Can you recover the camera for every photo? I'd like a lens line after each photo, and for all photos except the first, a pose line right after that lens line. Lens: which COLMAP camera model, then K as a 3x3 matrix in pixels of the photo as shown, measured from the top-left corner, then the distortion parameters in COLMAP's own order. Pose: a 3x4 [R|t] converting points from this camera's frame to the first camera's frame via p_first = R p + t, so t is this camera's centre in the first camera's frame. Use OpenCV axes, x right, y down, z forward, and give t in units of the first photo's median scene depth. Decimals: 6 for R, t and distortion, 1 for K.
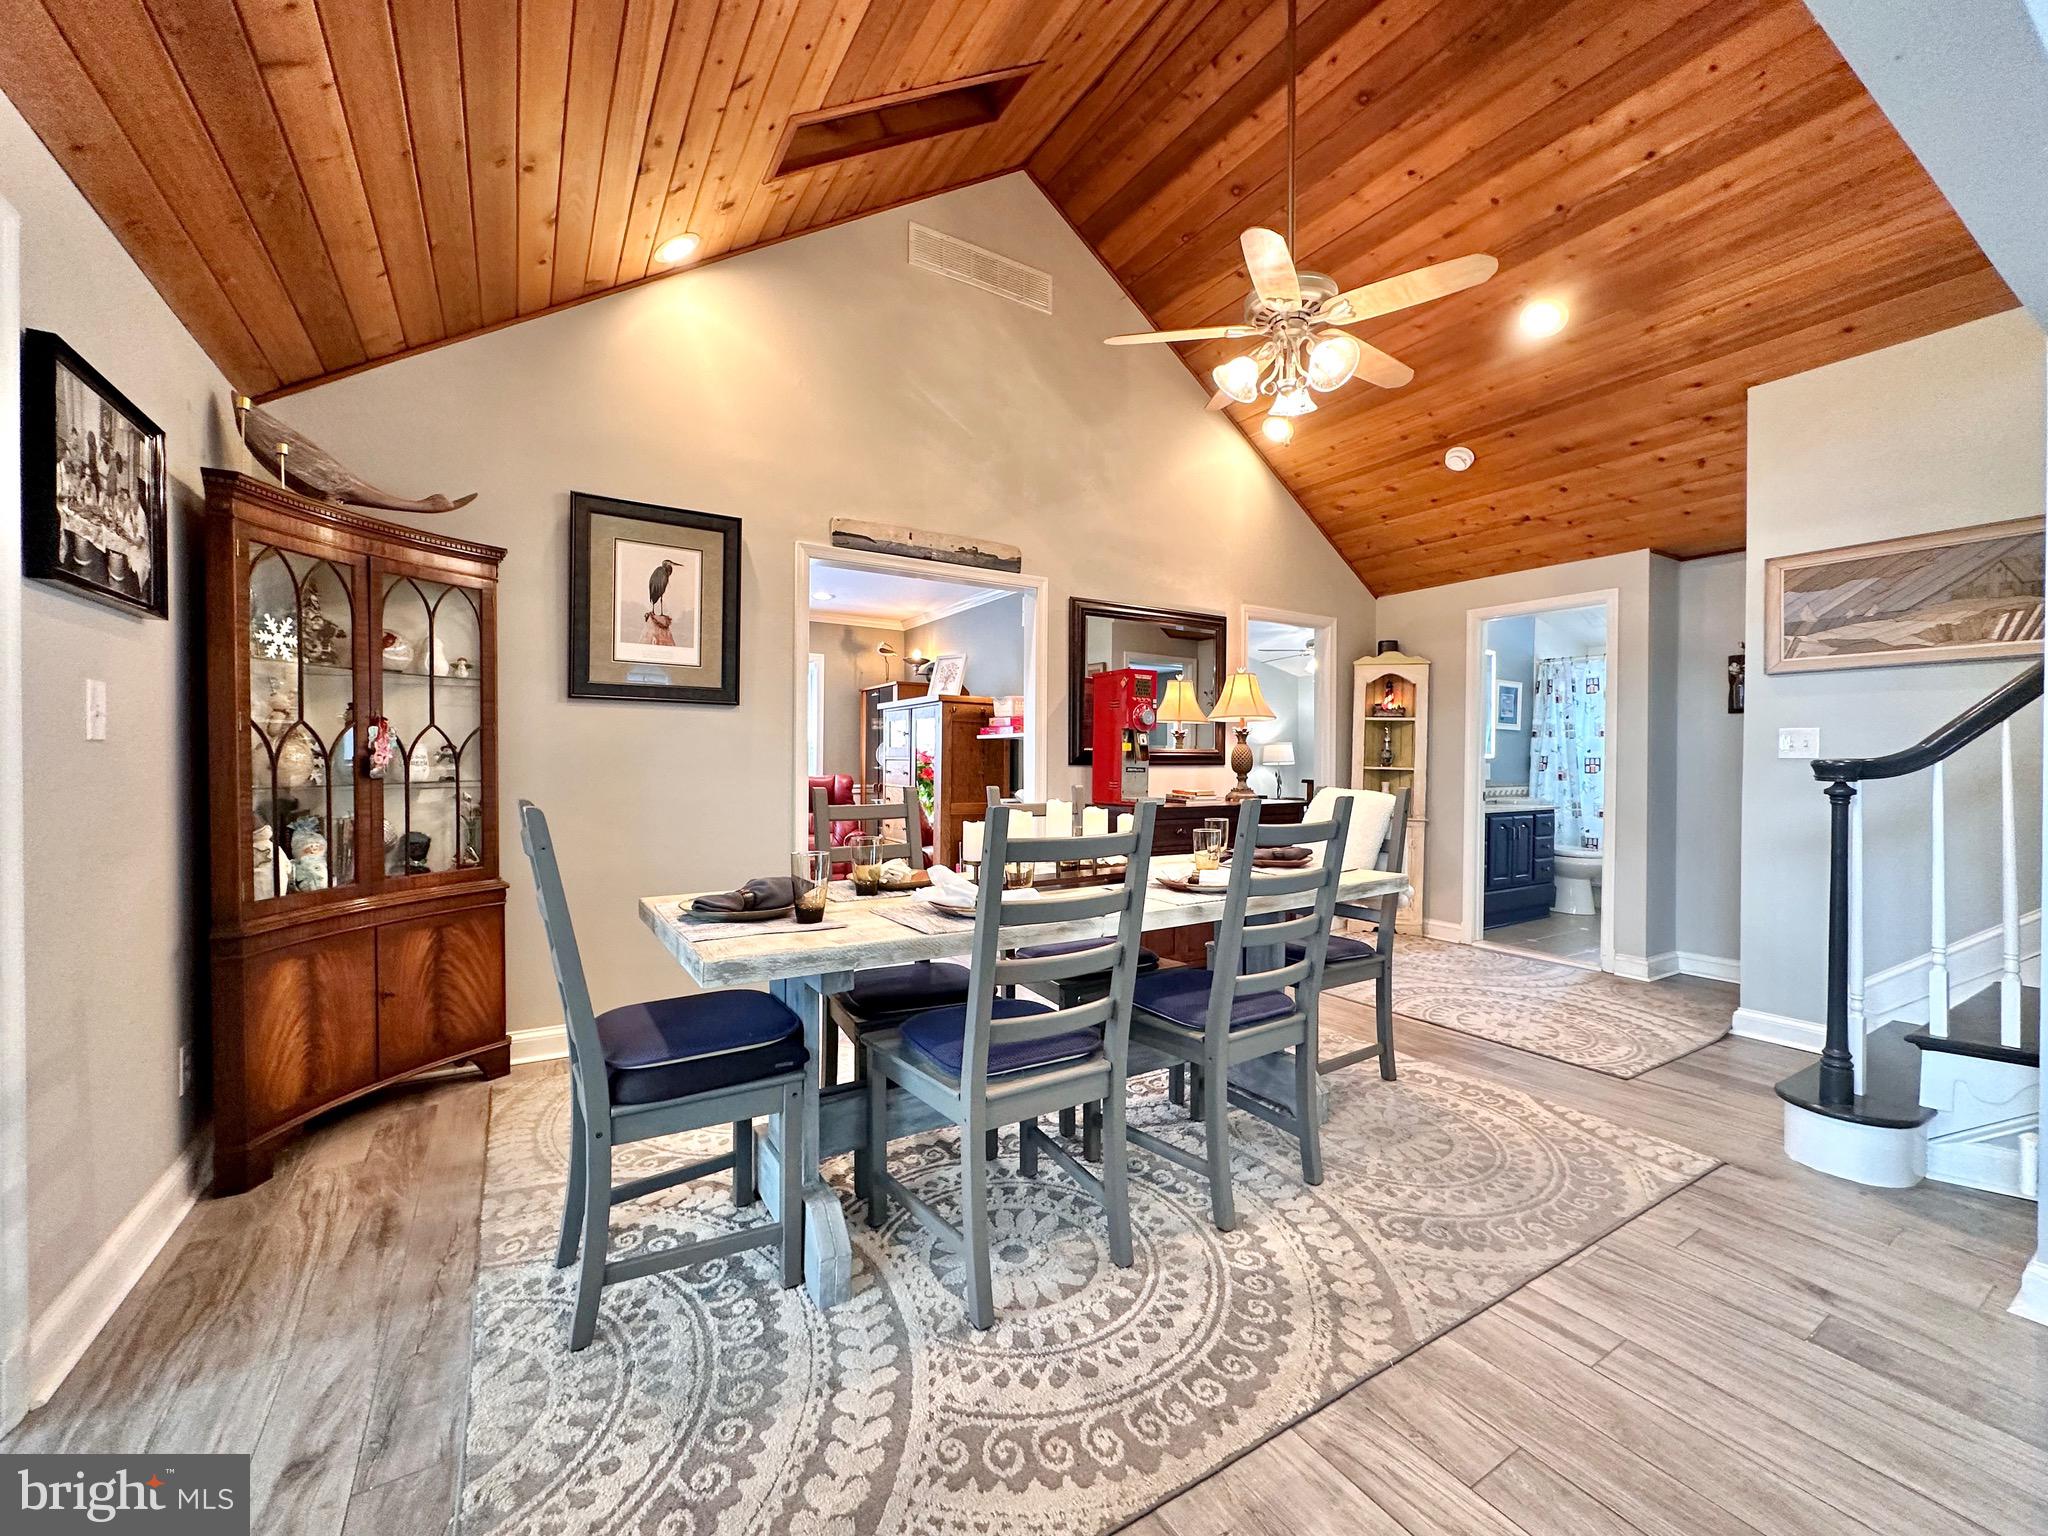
lens RADIAL K [[814.0, 0, 1024.0], [0, 814.0, 768.0], [0, 0, 1]] dist [-0.000879, 0.000740]
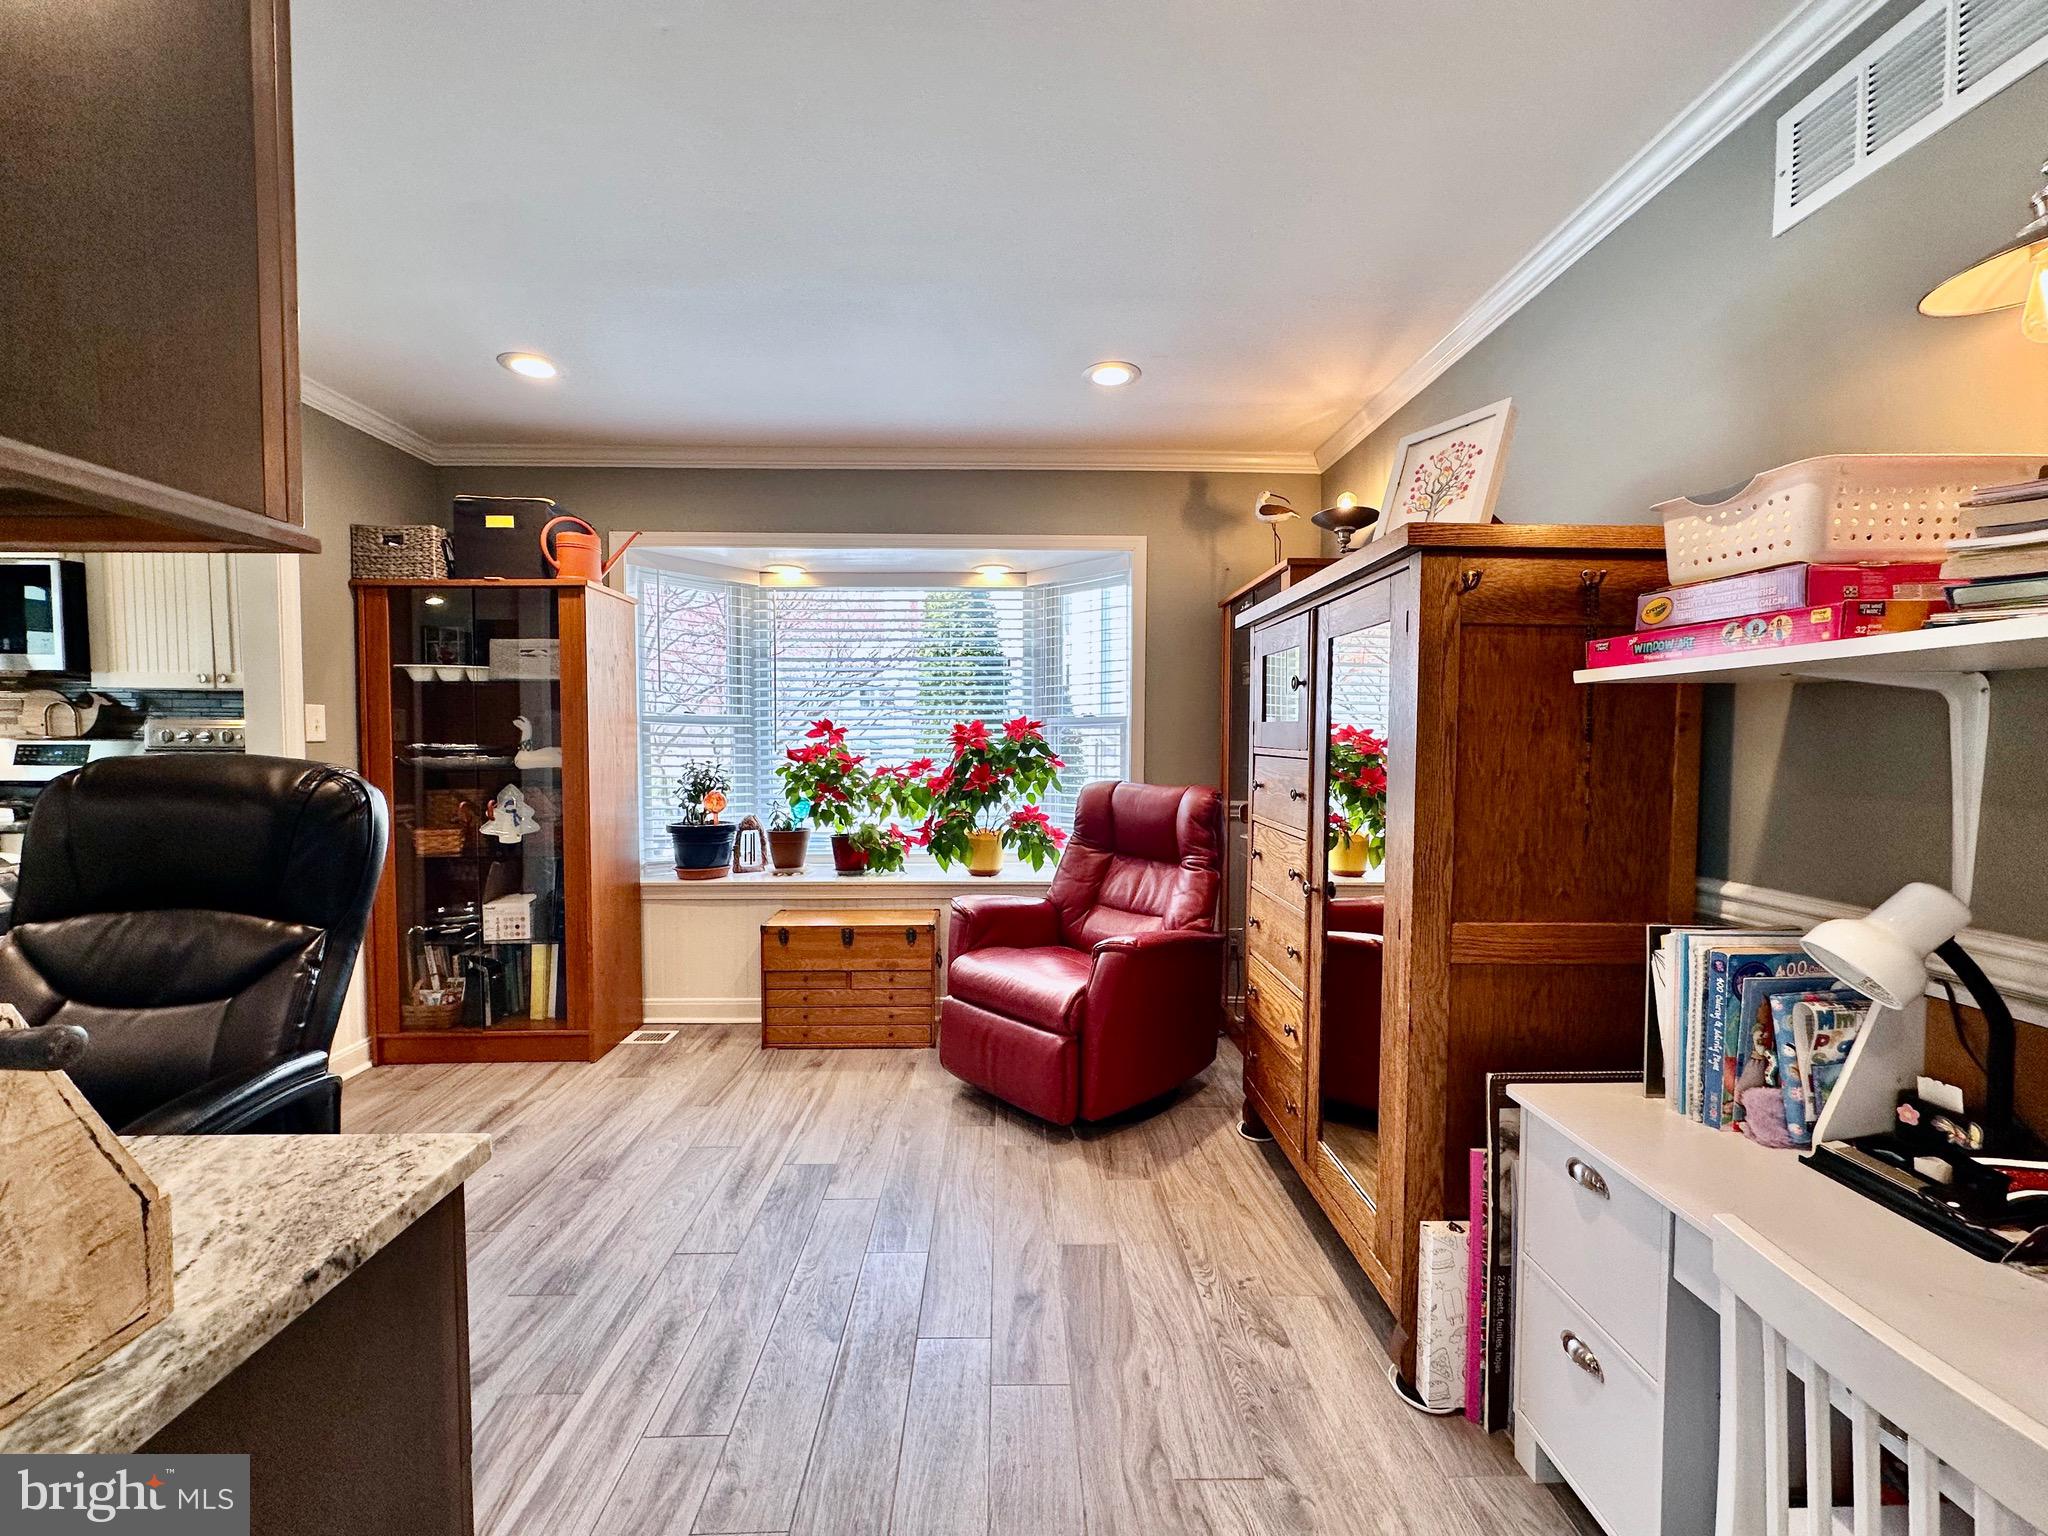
lens RADIAL K [[814.0, 0, 1024.0], [0, 814.0, 768.0], [0, 0, 1]] dist [-0.000879, 0.000740]
pose [[0.862781, 0.015821, -0.505330, -0.150209], [-0.001312, 0.999577, 0.029056, -0.033490], [0.505576, -0.024406, 0.862437, 1.360152]]
